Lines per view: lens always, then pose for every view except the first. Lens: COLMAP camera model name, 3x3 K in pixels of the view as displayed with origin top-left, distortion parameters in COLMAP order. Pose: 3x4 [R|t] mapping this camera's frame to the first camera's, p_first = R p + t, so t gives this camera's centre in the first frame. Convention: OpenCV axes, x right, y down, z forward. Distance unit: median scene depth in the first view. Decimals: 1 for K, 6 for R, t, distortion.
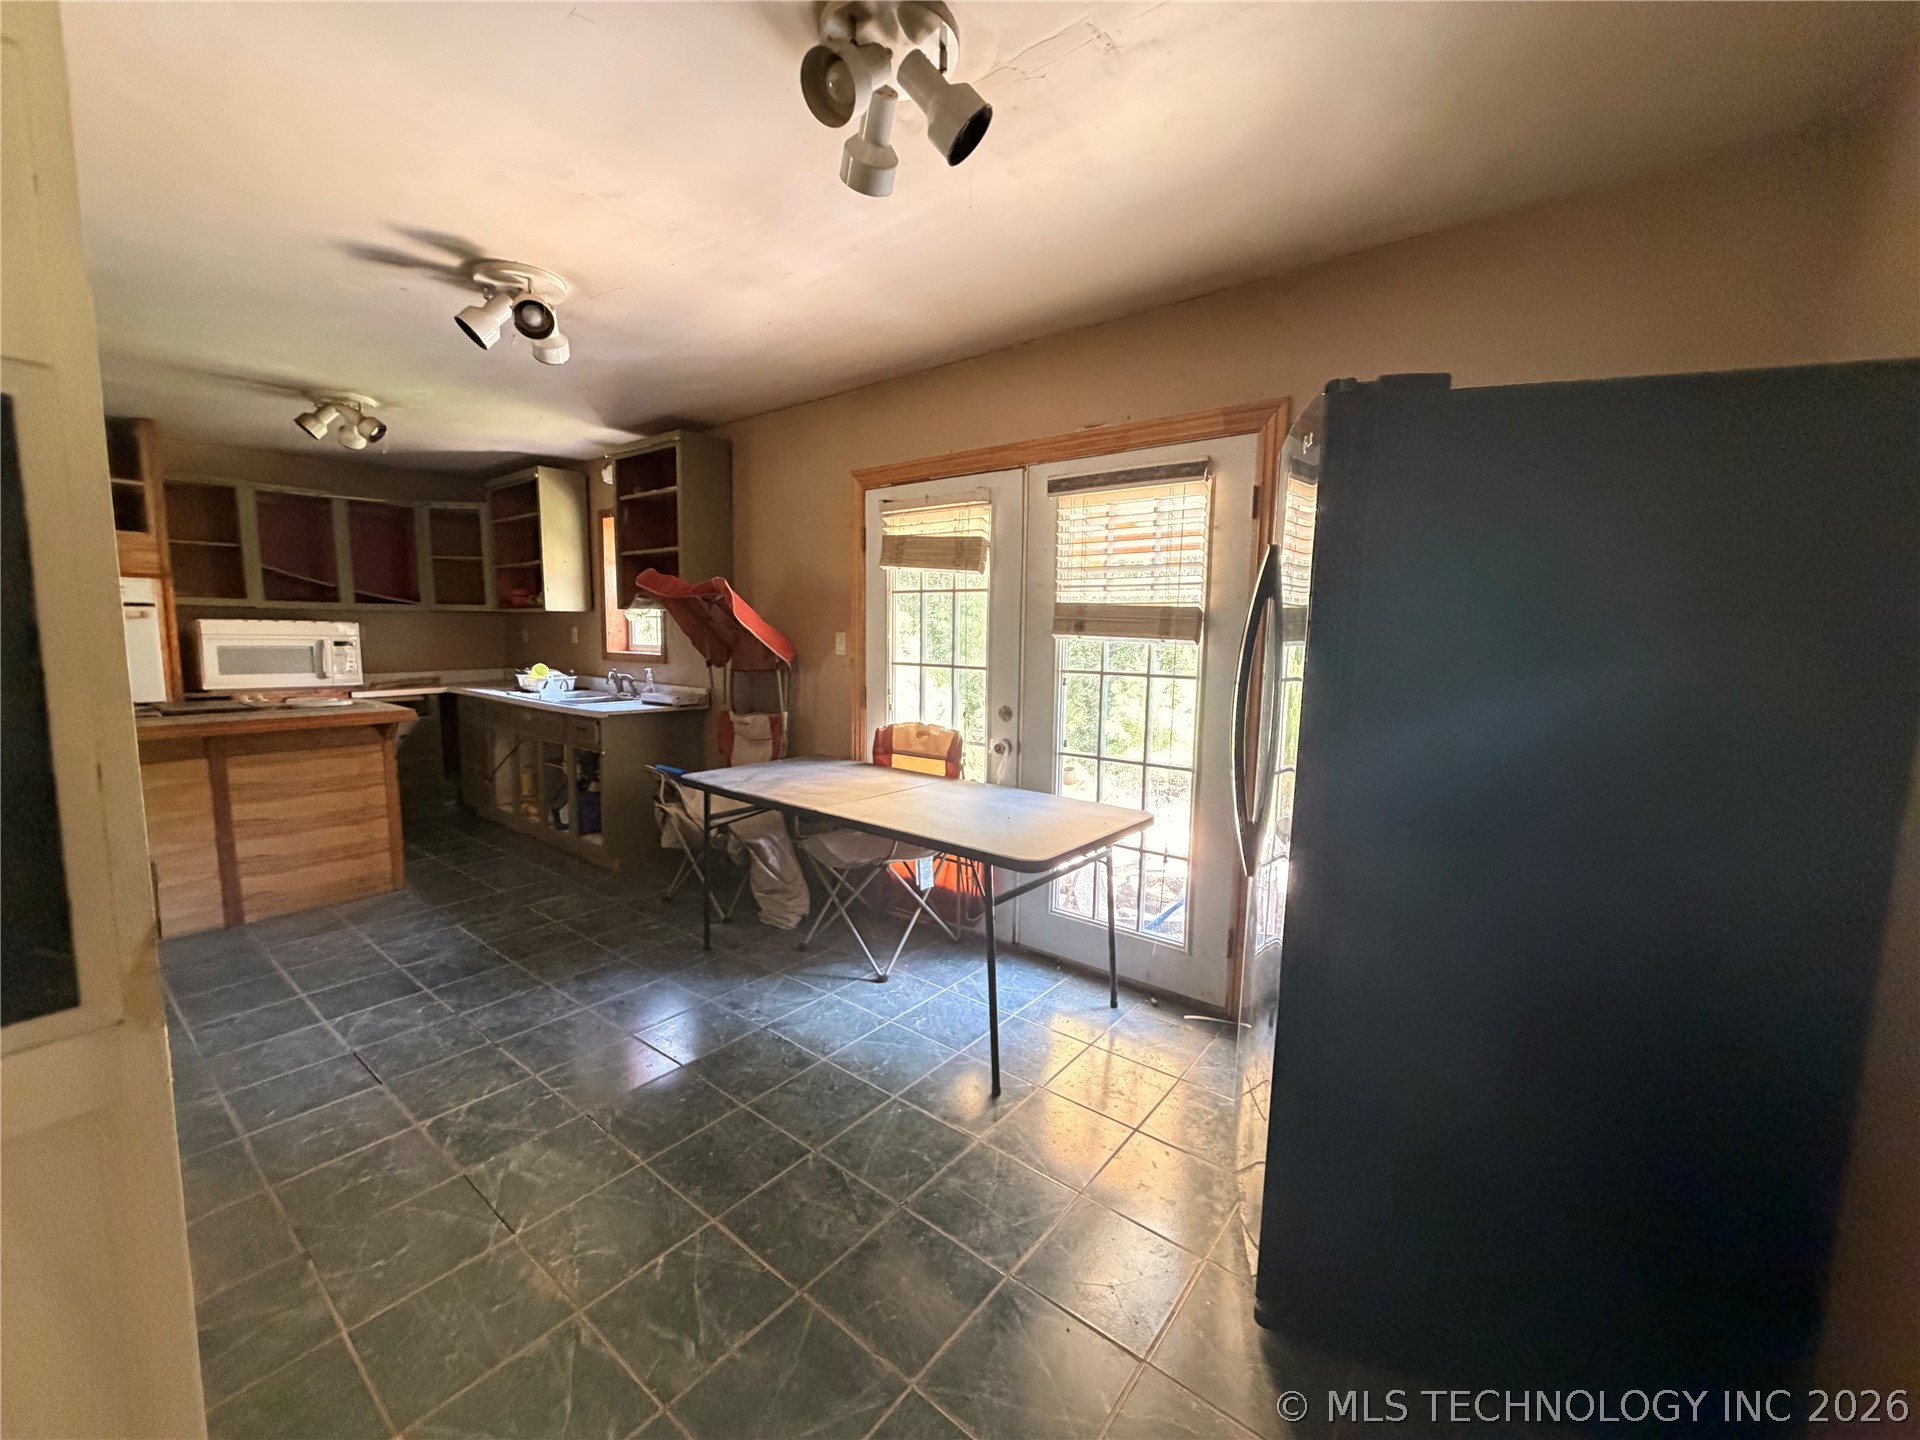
lens RADIAL K [[767.2, 0, 959.7], [0, 767.2, 717.8], [0, 0, 1]] dist [0.001186, -0.000163]
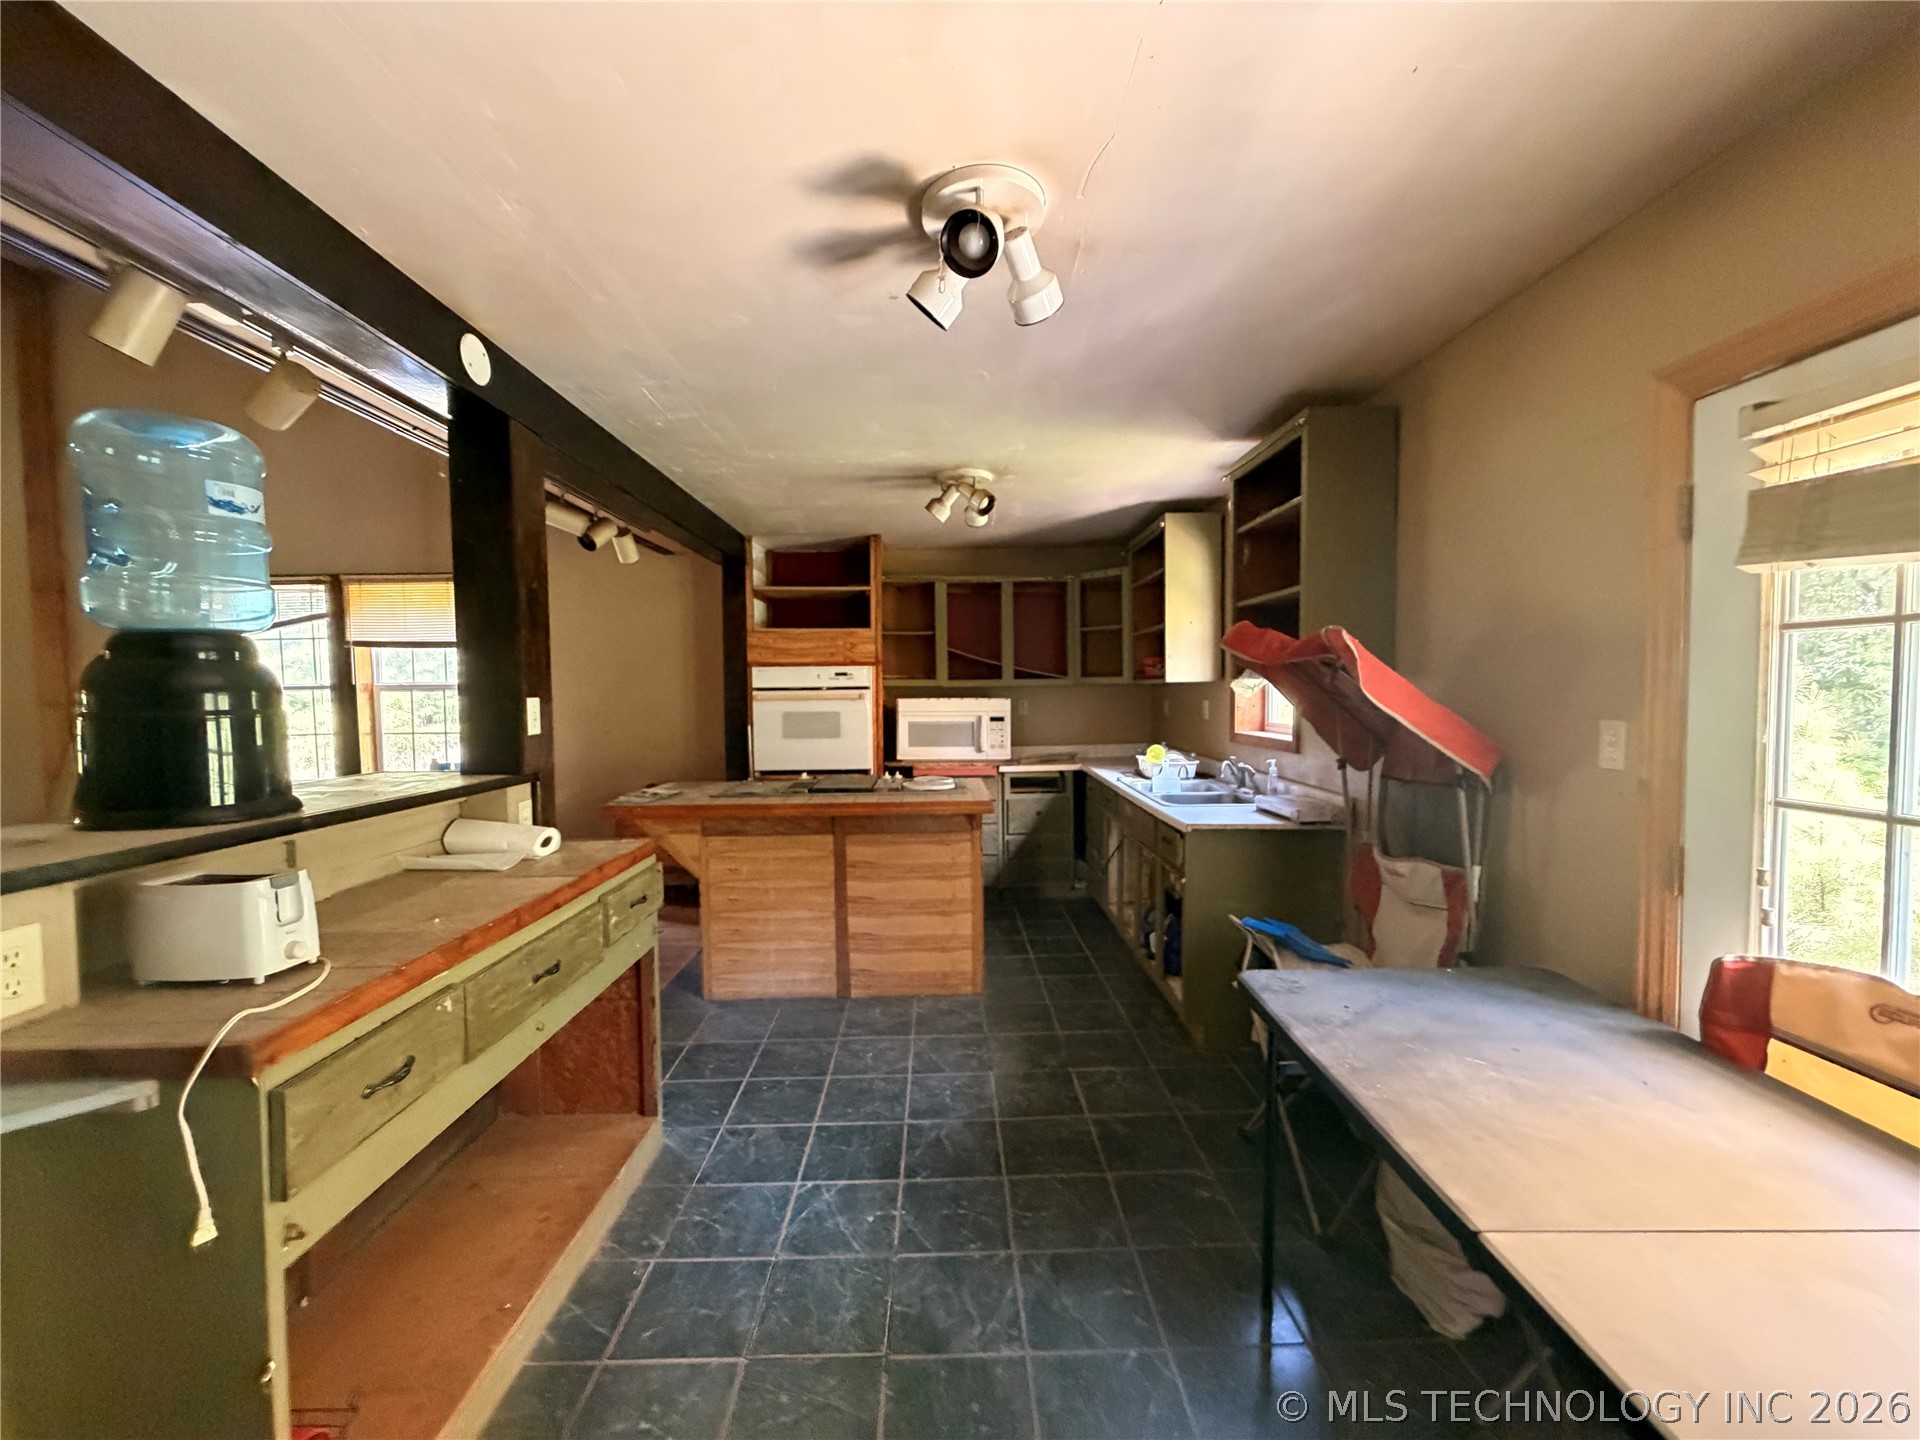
lens RADIAL K [[767.2, 0, 953.1], [0, 767.2, 719.8], [0, 0, 1]] dist [0.001186, -0.000163]
pose [[0.629726, 0.013031, -0.776708, -0.043395], [-0.068632, 0.996883, -0.038919, -0.064197], [0.773780, 0.077816, 0.628657, 0.378731]]
